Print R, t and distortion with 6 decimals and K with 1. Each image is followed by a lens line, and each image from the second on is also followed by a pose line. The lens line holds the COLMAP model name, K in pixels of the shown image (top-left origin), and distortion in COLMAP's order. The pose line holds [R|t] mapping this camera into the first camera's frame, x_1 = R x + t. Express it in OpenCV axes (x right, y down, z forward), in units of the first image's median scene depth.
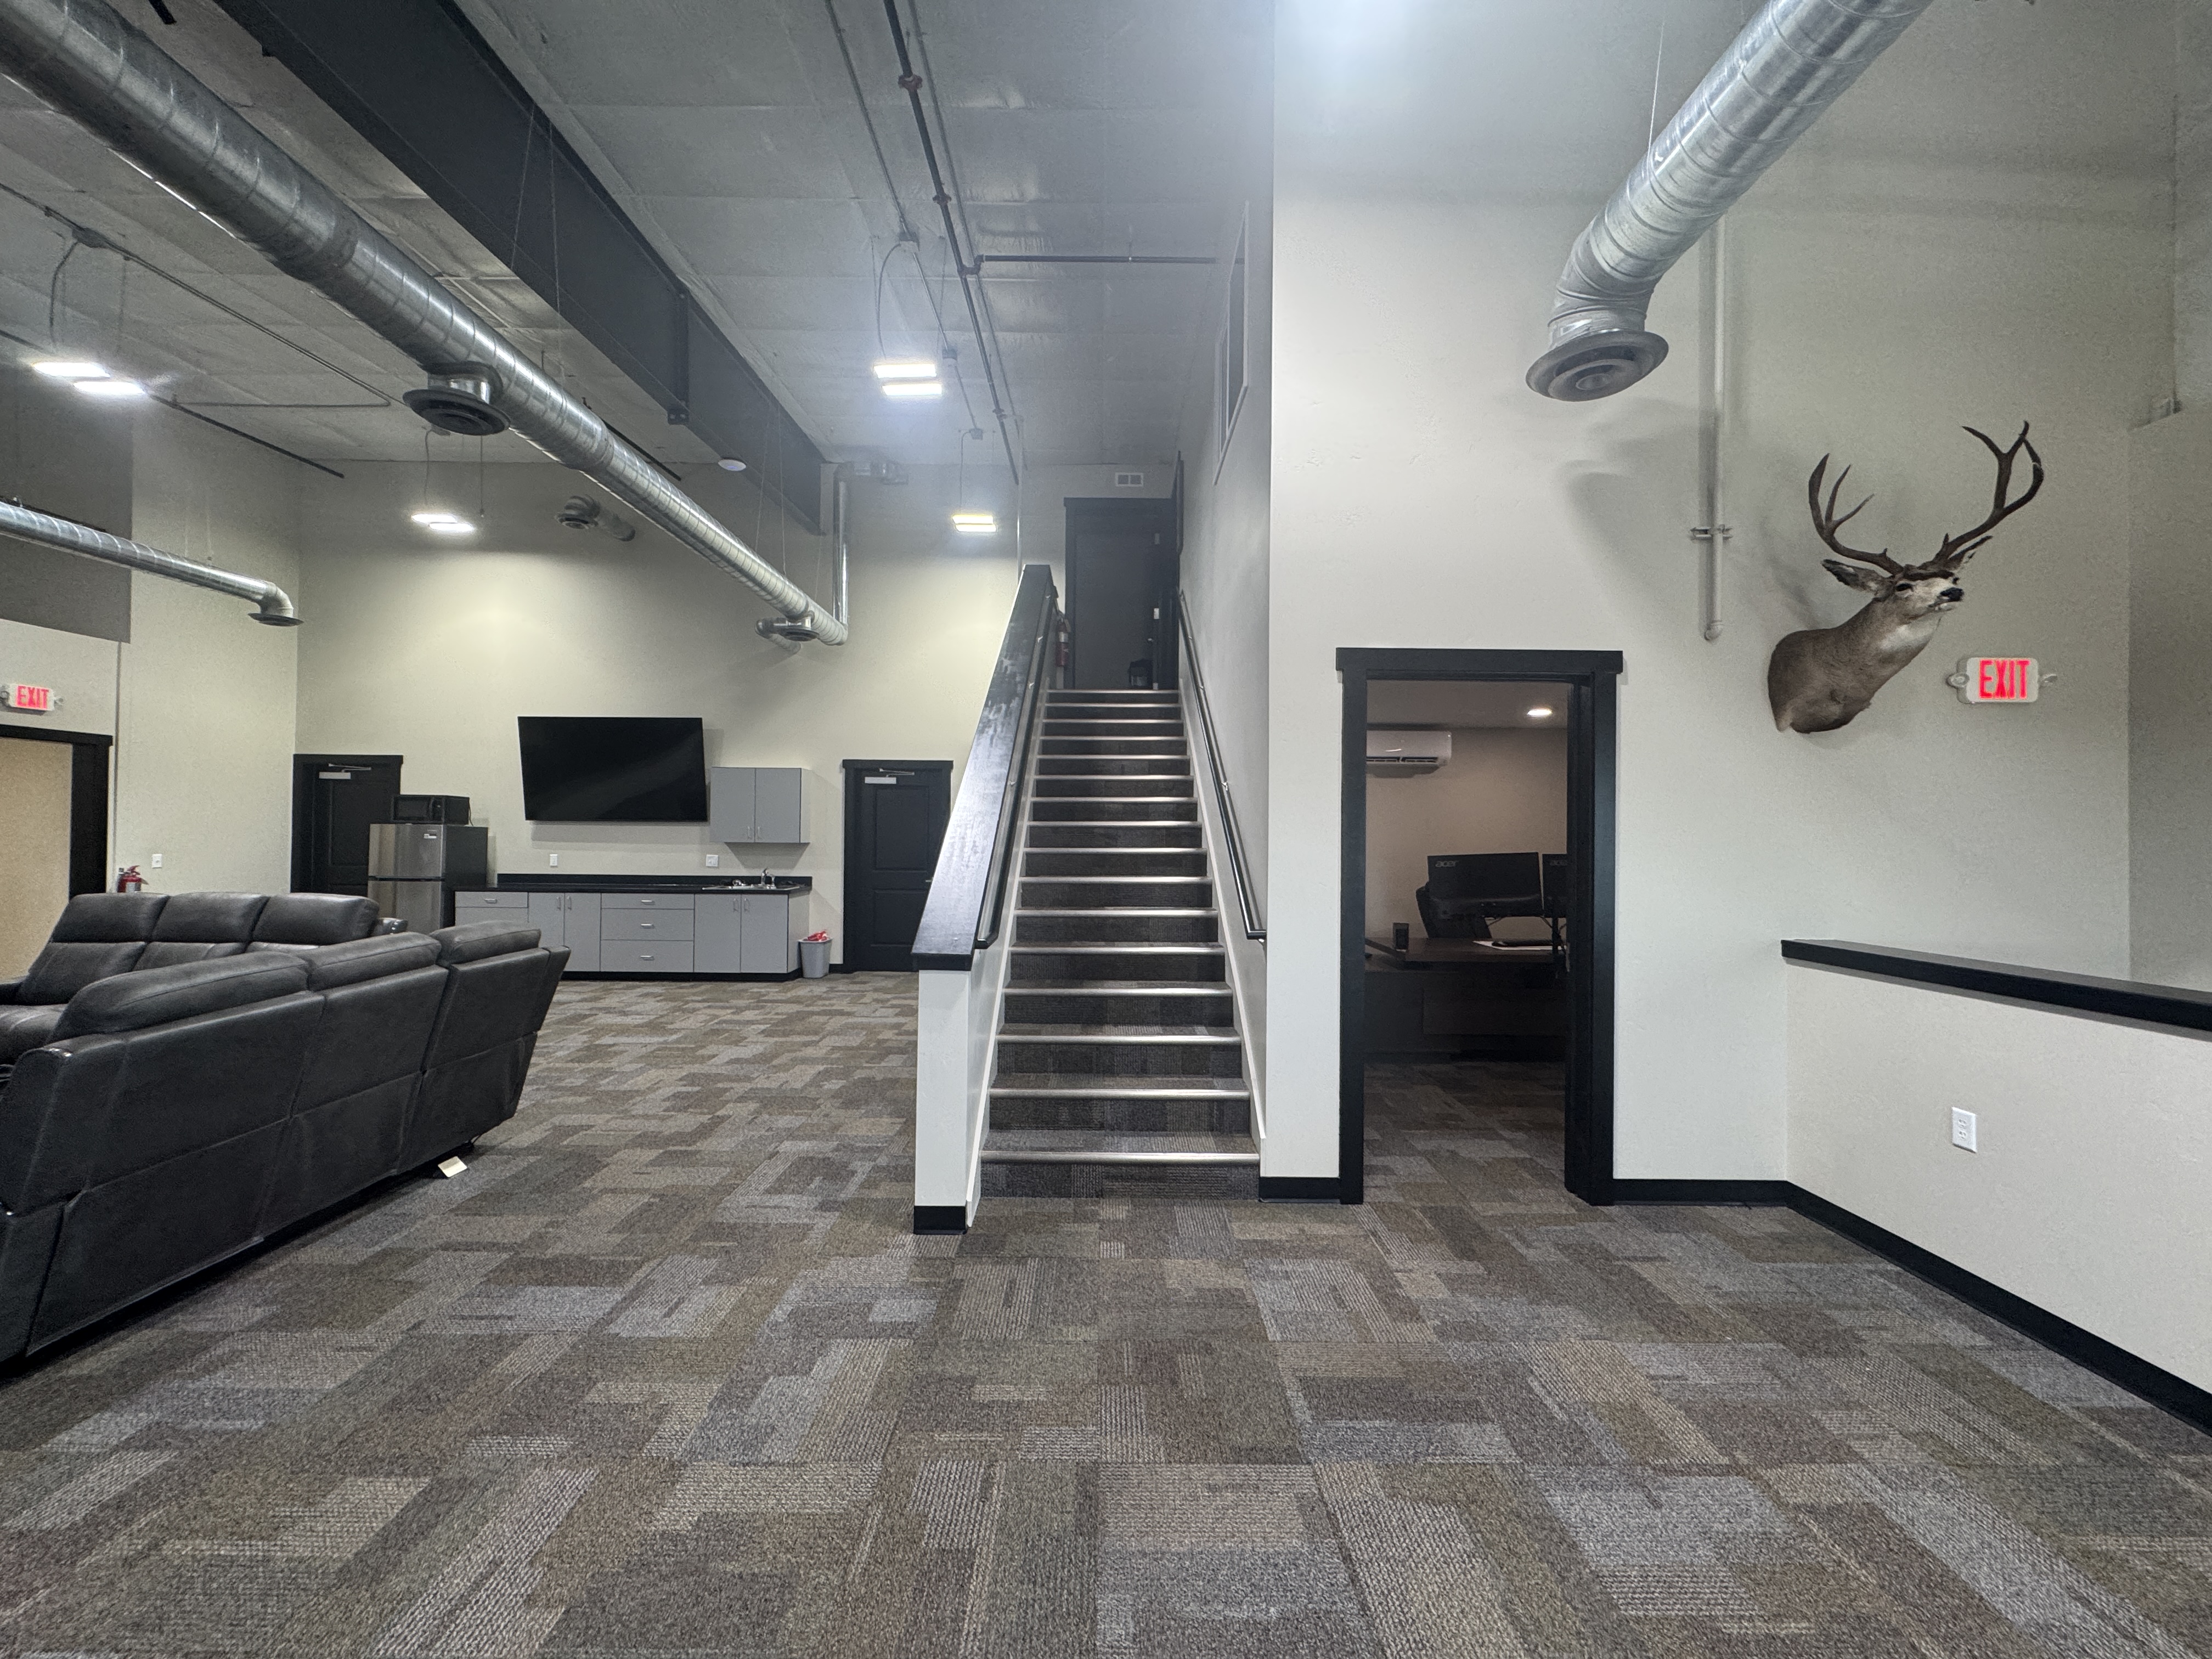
lens RADIAL K [[885.7, 0, 1105.4], [0, 885.7, 828.2], [0, 0, 1]] dist [-0.001045, -0.000158]
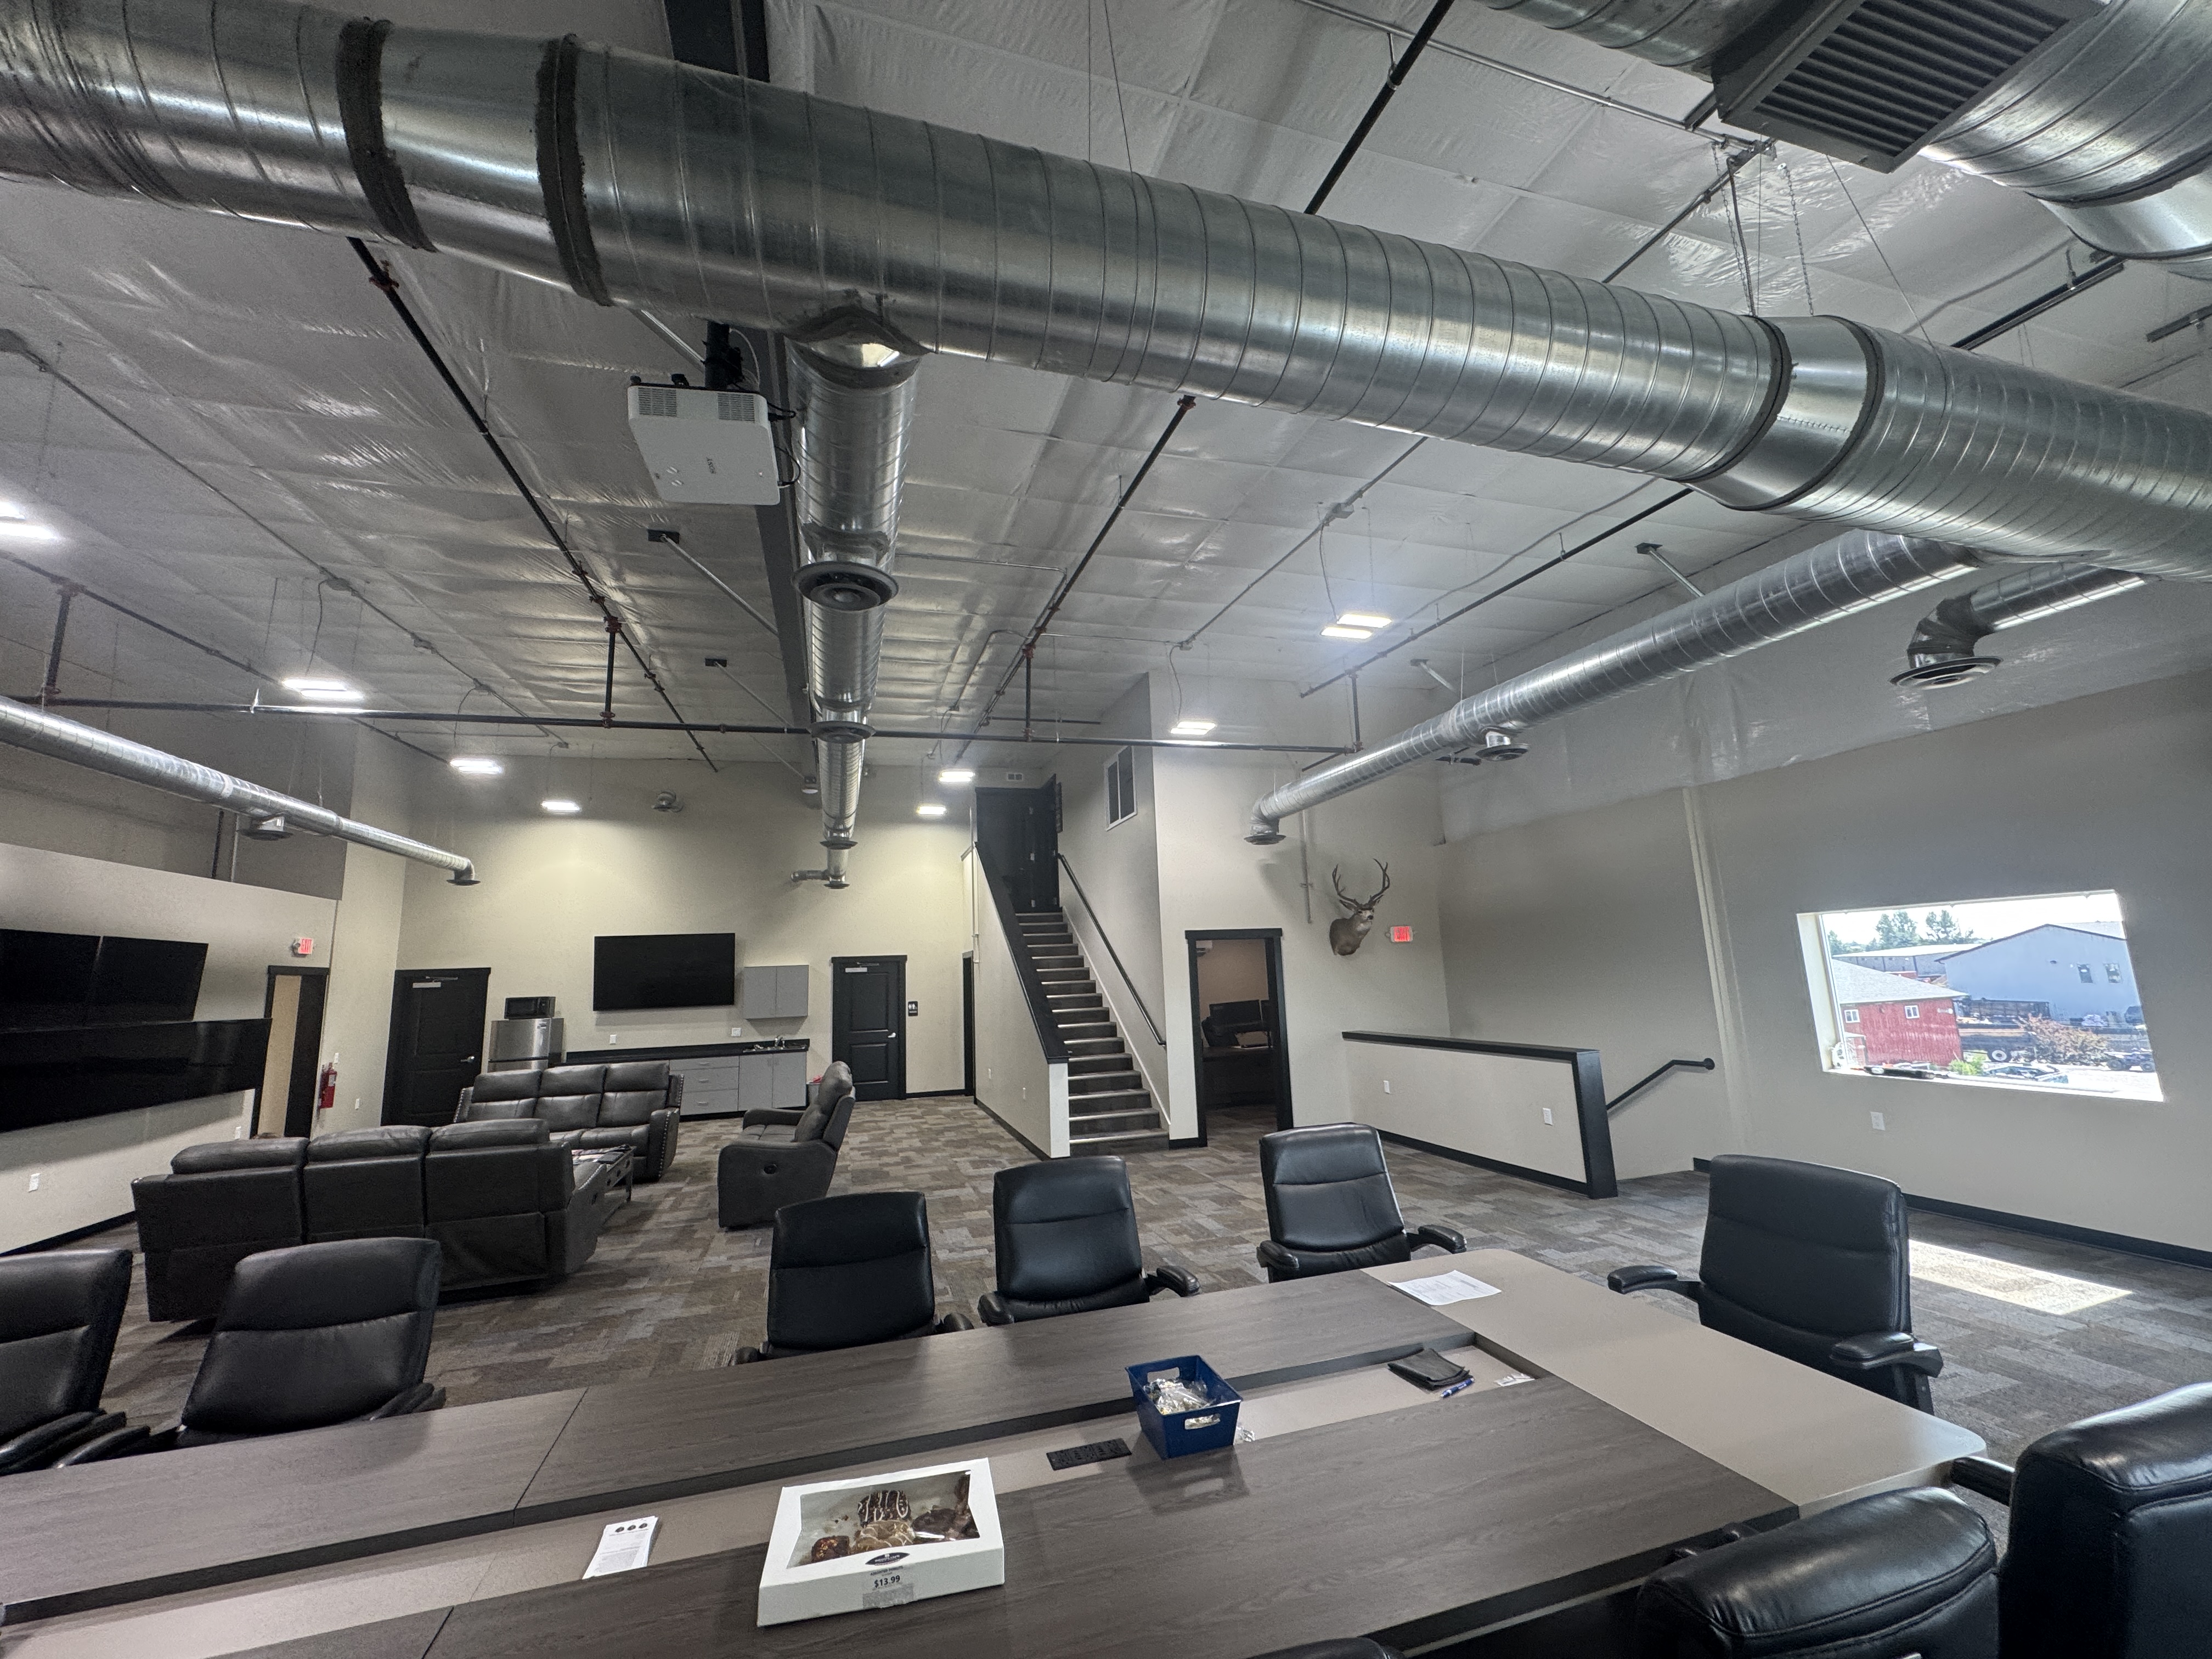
lens RADIAL K [[885.7, 0, 1105.7], [0, 885.7, 828.2], [0, 0, 1]] dist [-0.001045, -0.000158]
pose [[0.957734, 0.000264, 0.287655, -0.346370], [0.045606, 0.987212, -0.152750, -0.052874], [-0.284017, 0.159413, 0.945474, -0.708060]]
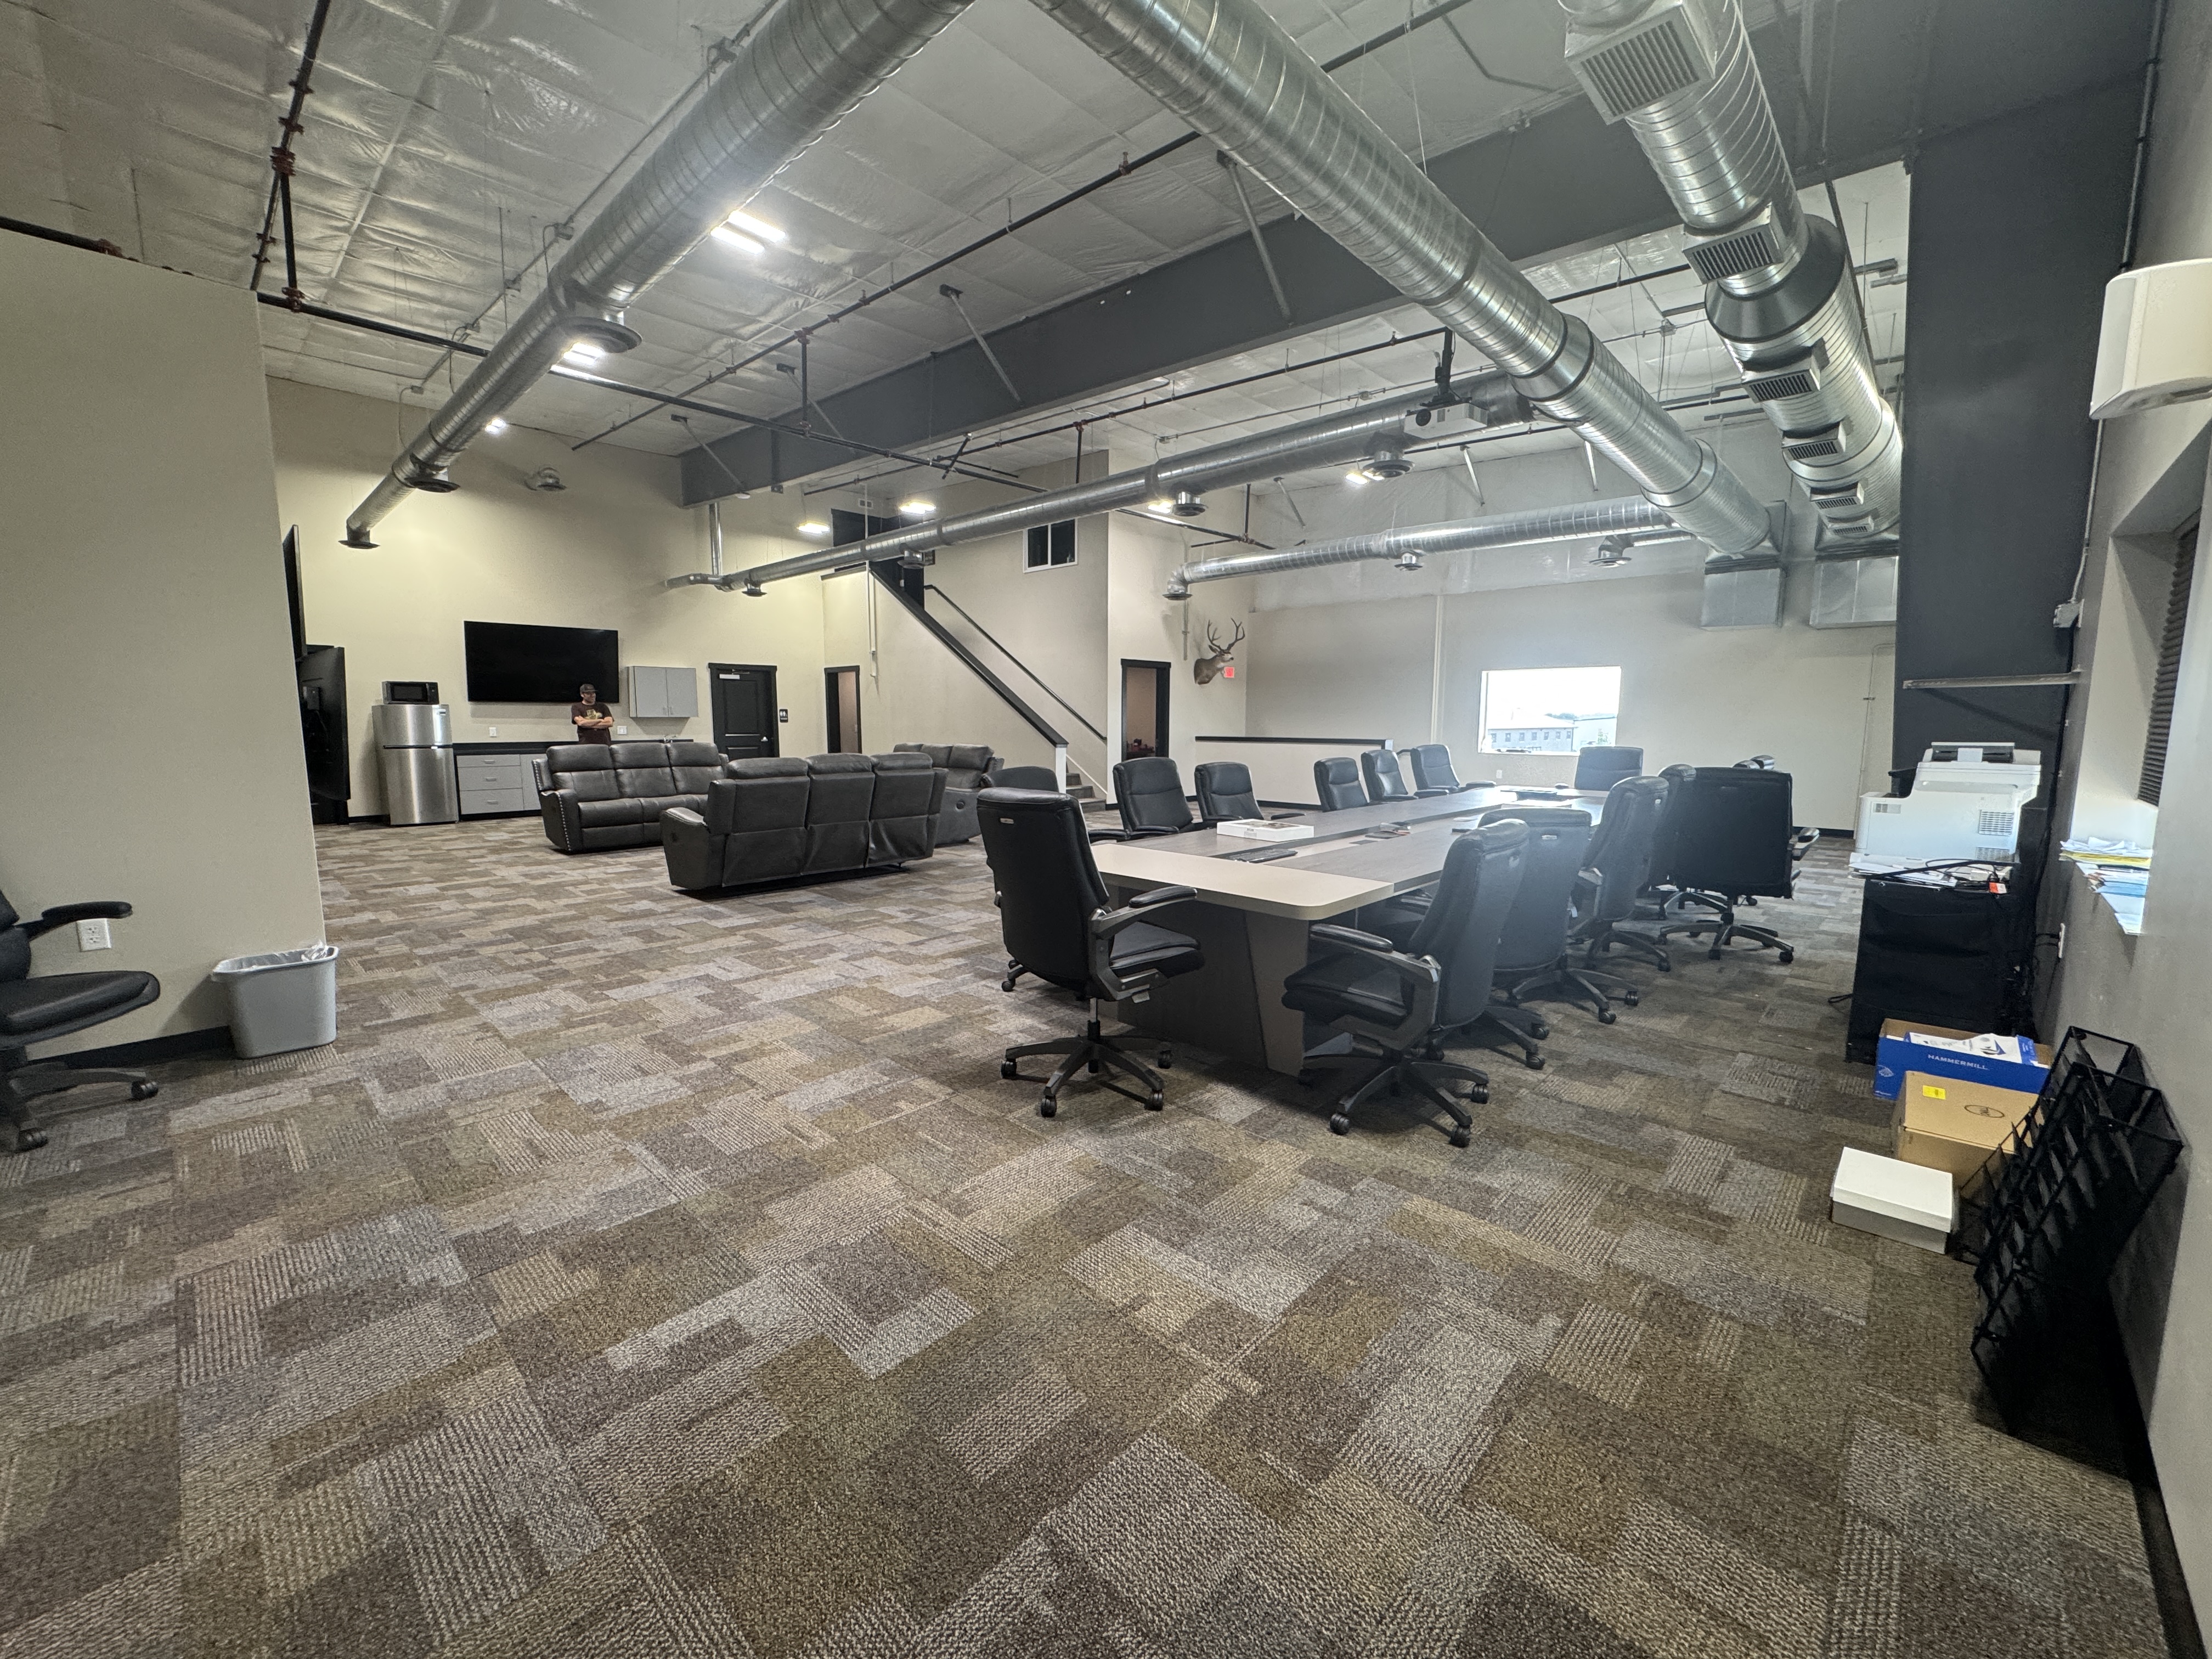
lens RADIAL K [[885.7, 0, 1108.5], [0, 885.7, 827.3], [0, 0, 1]] dist [-0.001045, -0.000158]
pose [[0.692398, -0.097422, 0.714908, -1.156253], [-0.001919, 0.990590, 0.136848, -0.006912], [-0.721513, -0.096125, 0.685696, -0.723485]]
